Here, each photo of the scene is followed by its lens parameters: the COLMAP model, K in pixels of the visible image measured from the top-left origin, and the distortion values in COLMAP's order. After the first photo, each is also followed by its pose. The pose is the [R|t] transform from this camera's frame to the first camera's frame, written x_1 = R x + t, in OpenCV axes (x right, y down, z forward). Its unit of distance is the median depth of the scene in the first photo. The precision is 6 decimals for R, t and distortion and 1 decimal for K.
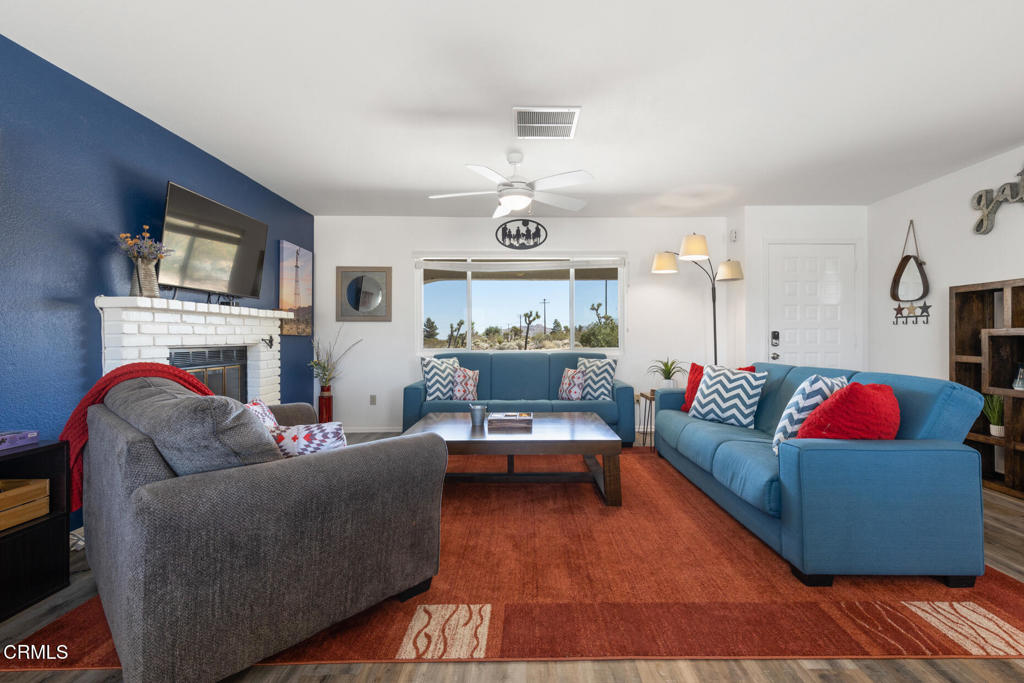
lens RADIAL K [[461.0, 0, 529.7], [0, 461.0, 334.2], [0, 0, 1]] dist [0.005850, 0.001311]
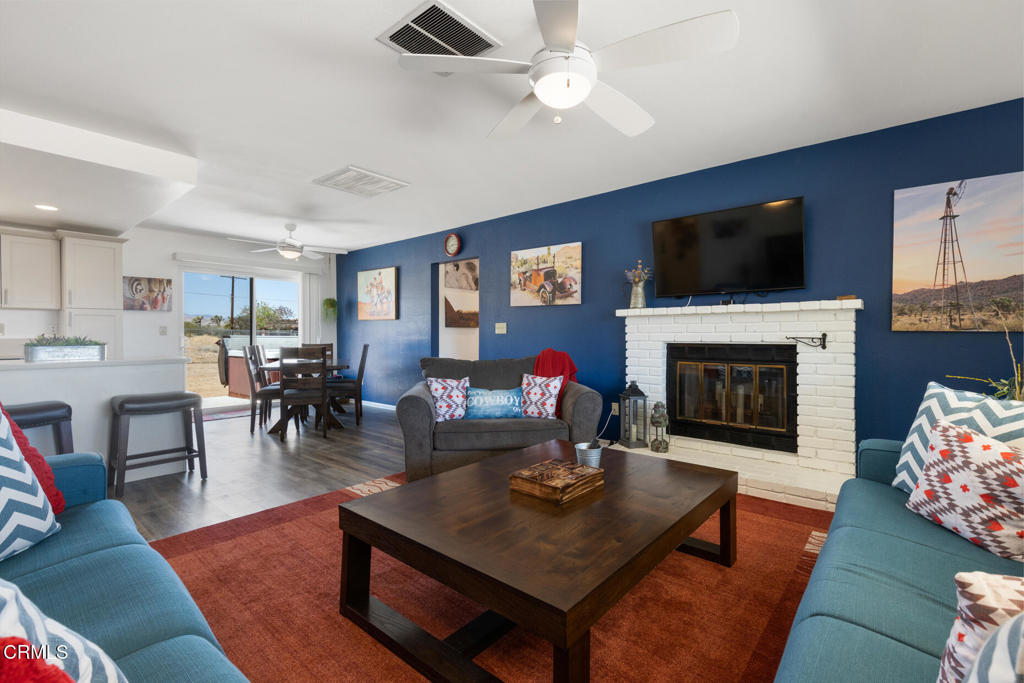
lens RADIAL K [[461.0, 0, 530.6], [0, 461.0, 335.4], [0, 0, 1]] dist [0.005850, 0.001311]
pose [[-0.649730, 0.000965, -0.760165, 0.337000], [0.007035, 0.999964, -0.004744, 0.008356], [0.760133, -0.008430, -0.649713, 1.072976]]
